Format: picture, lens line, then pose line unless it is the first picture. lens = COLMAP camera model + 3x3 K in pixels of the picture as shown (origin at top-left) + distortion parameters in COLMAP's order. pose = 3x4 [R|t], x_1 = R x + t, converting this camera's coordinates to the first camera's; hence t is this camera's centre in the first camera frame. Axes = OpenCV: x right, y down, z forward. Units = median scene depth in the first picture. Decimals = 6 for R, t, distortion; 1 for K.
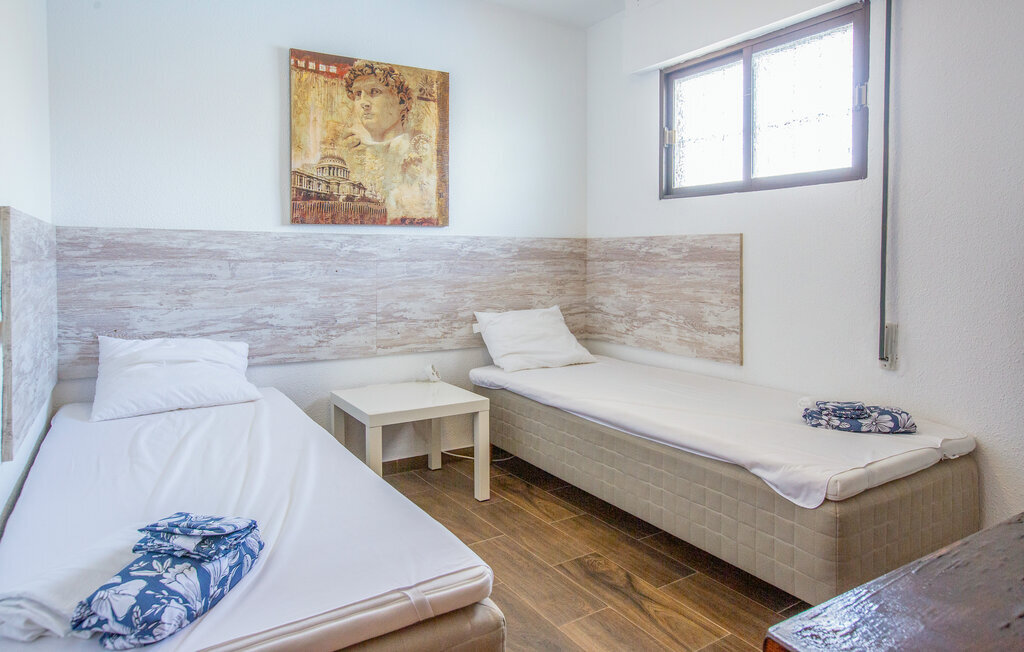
lens RADIAL K [[622.7, 0, 512.4], [0, 622.7, 292.8], [0, 0, 1]] dist [0.000983, 0.000126]
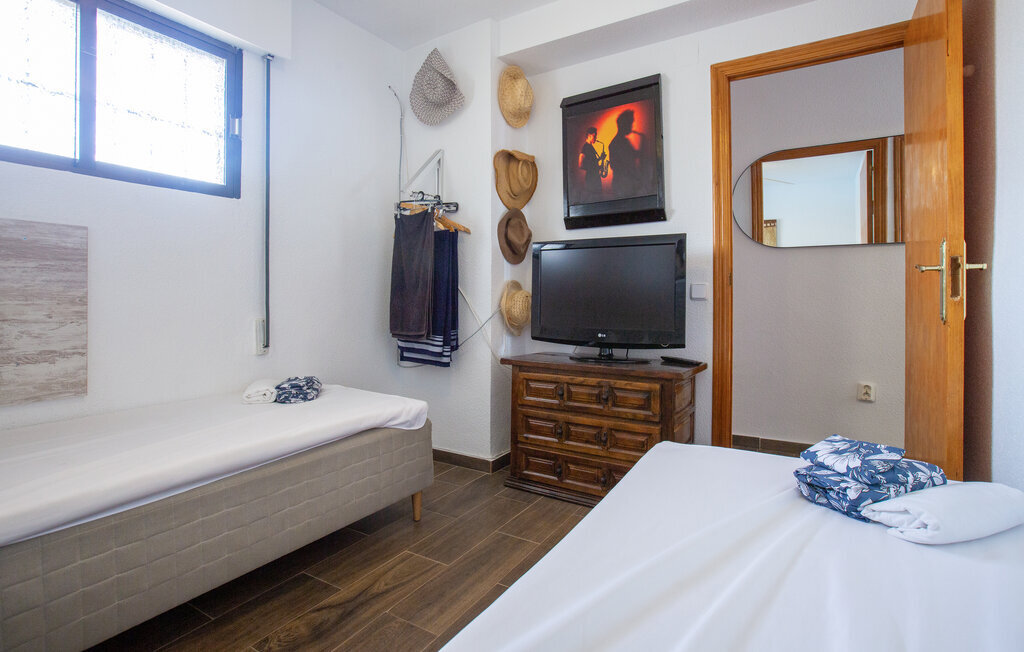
lens RADIAL K [[500.9, 0, 510.9], [0, 500.9, 321.1], [0, 0, 1]] dist [-0.039624, -0.000125]
pose [[-0.451122, -0.049833, 0.891070, -0.515658], [0.037831, 0.996475, 0.074880, -0.002321], [-0.891660, 0.067490, -0.447646, 0.978115]]
